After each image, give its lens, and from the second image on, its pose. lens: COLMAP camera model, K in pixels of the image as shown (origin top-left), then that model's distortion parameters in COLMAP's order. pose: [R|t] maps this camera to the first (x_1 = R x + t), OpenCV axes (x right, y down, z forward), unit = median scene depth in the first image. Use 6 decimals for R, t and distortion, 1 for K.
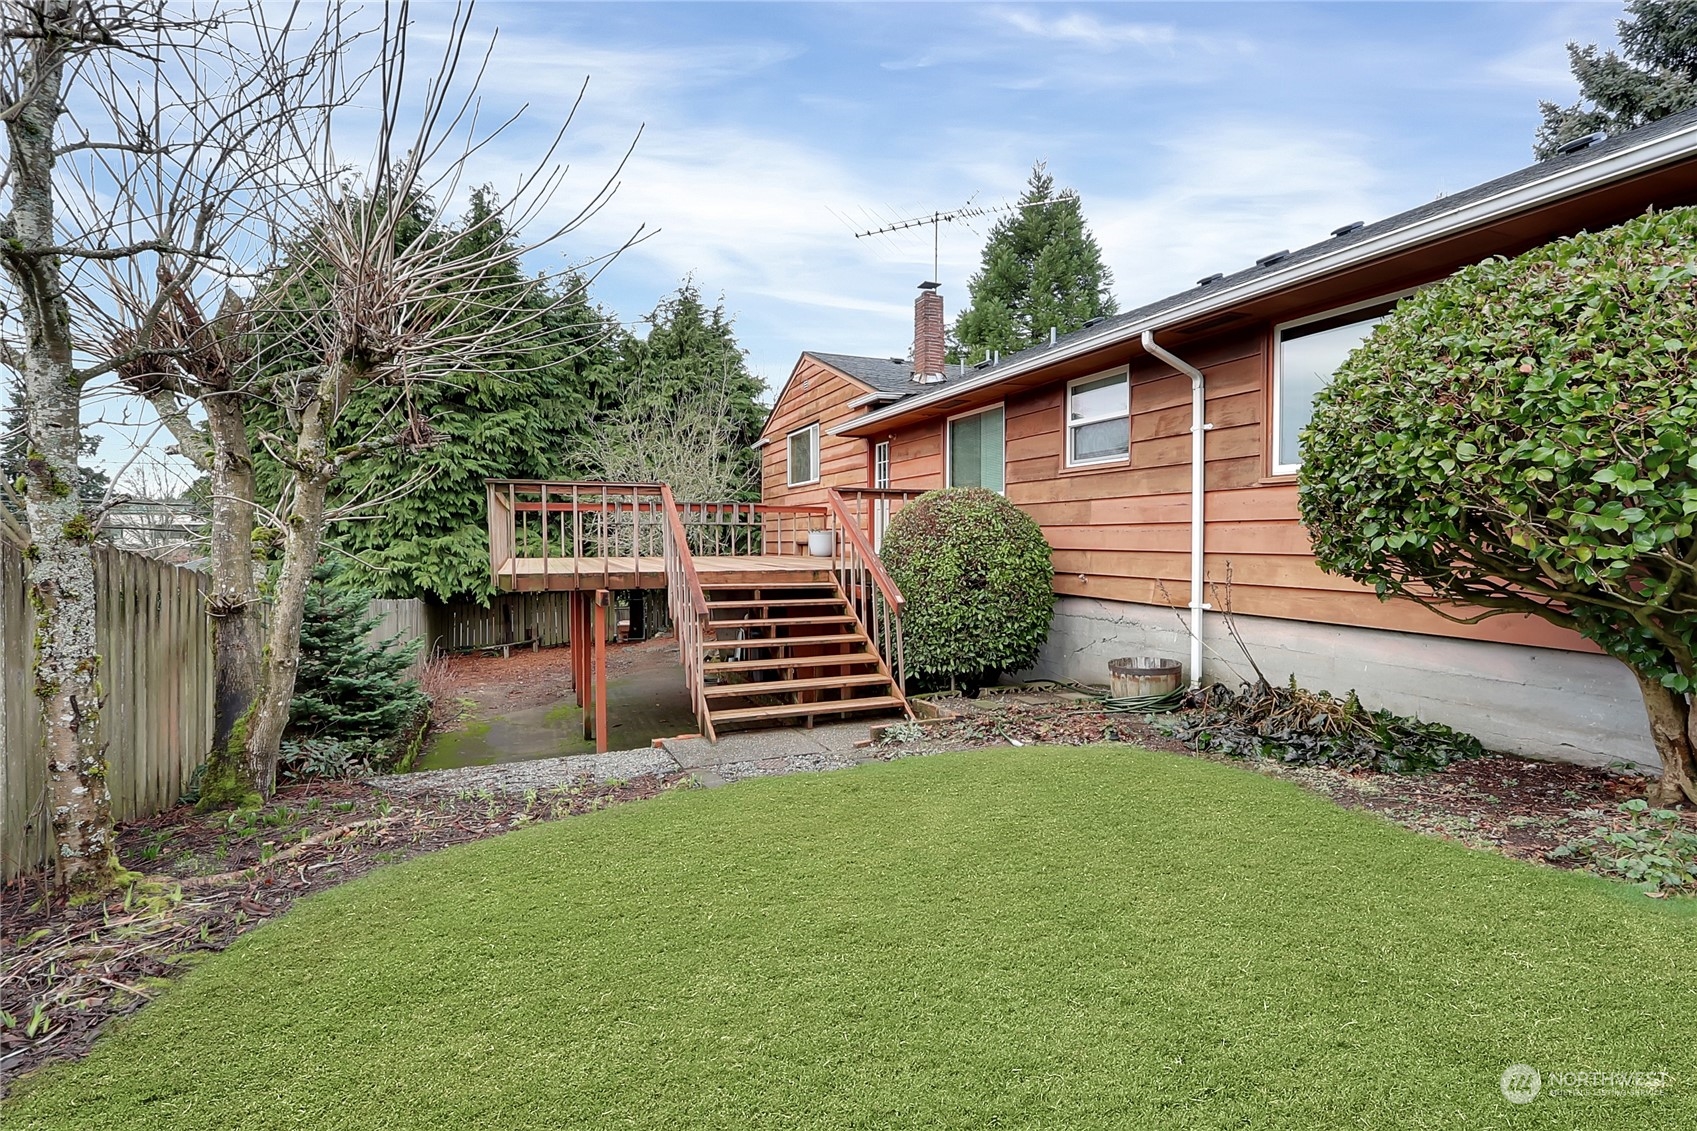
lens RADIAL K [[791.9, 0, 844.5], [0, 791.9, 552.4], [0, 0, 1]] dist [-0.020796, 0.004238]
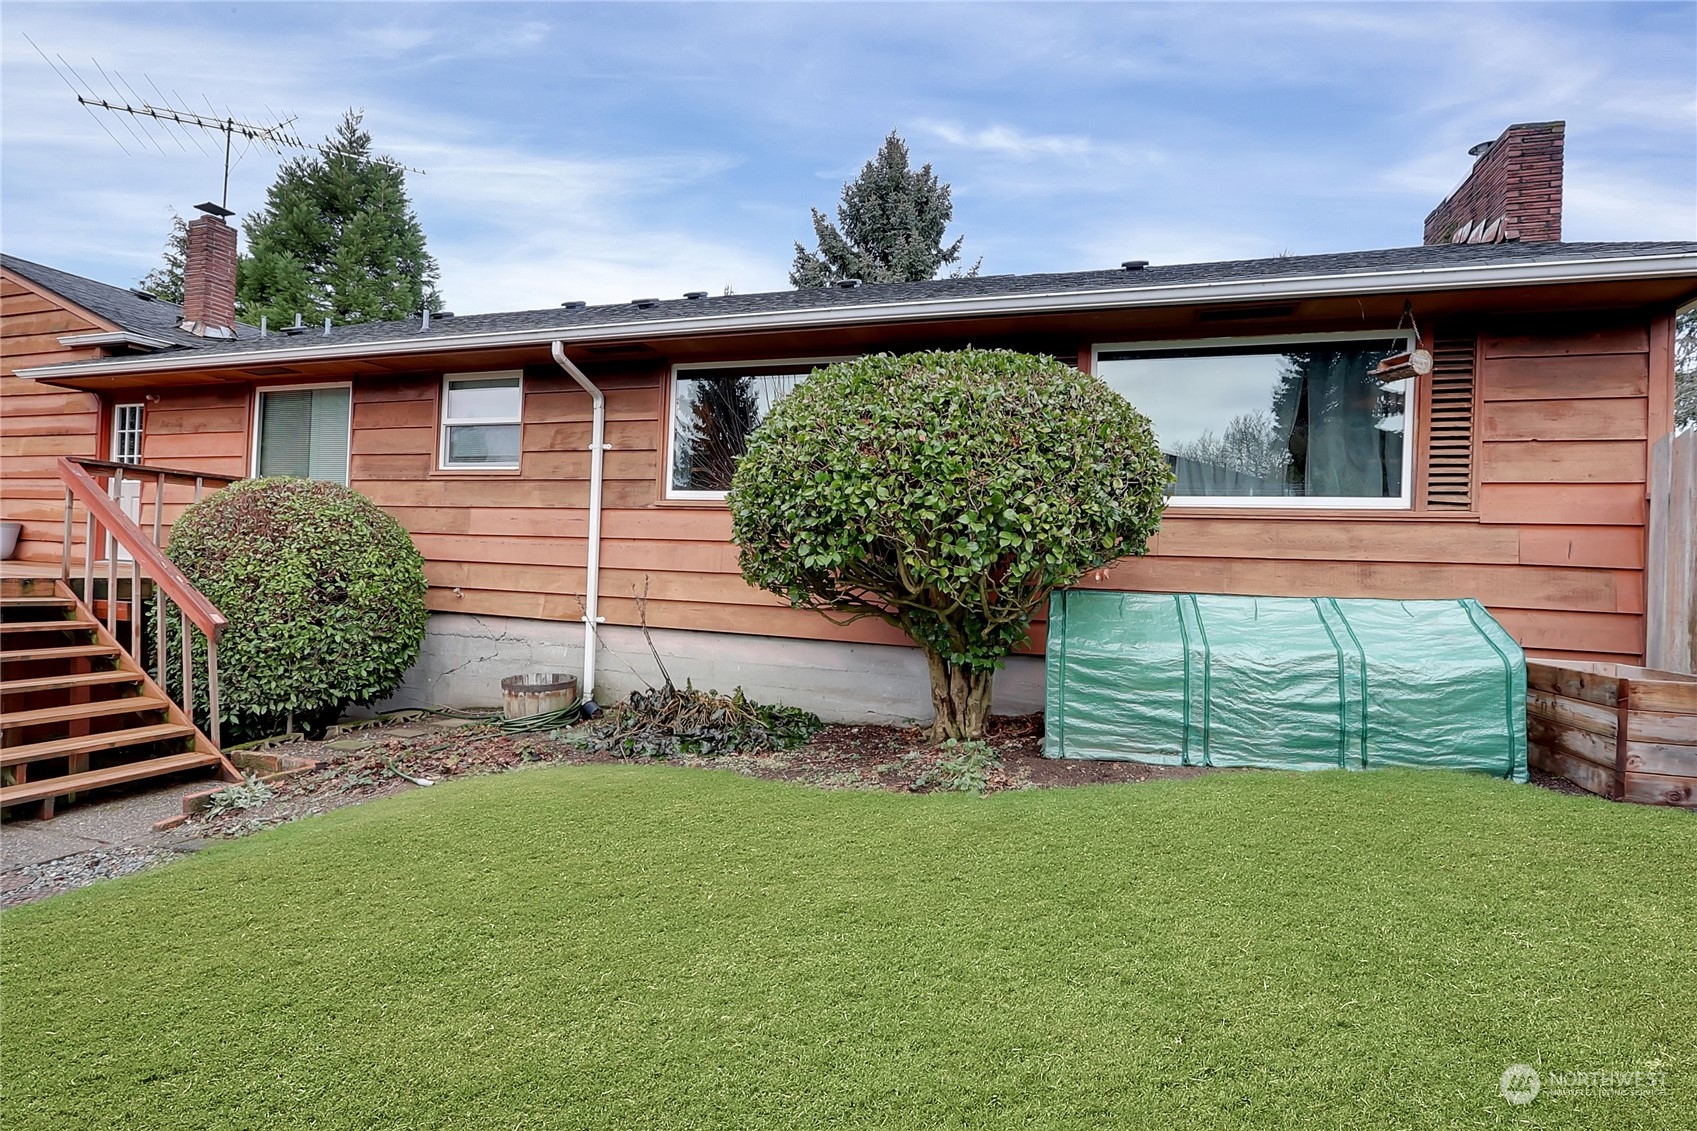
lens RADIAL K [[791.9, 0, 848.3], [0, 791.9, 568.2], [0, 0, 1]] dist [-0.020796, 0.004238]
pose [[0.639970, 0.029260, 0.767843, -0.126315], [-0.024795, 0.999541, -0.017424, 0.010646], [-0.768000, -0.007887, 0.640401, 0.084417]]
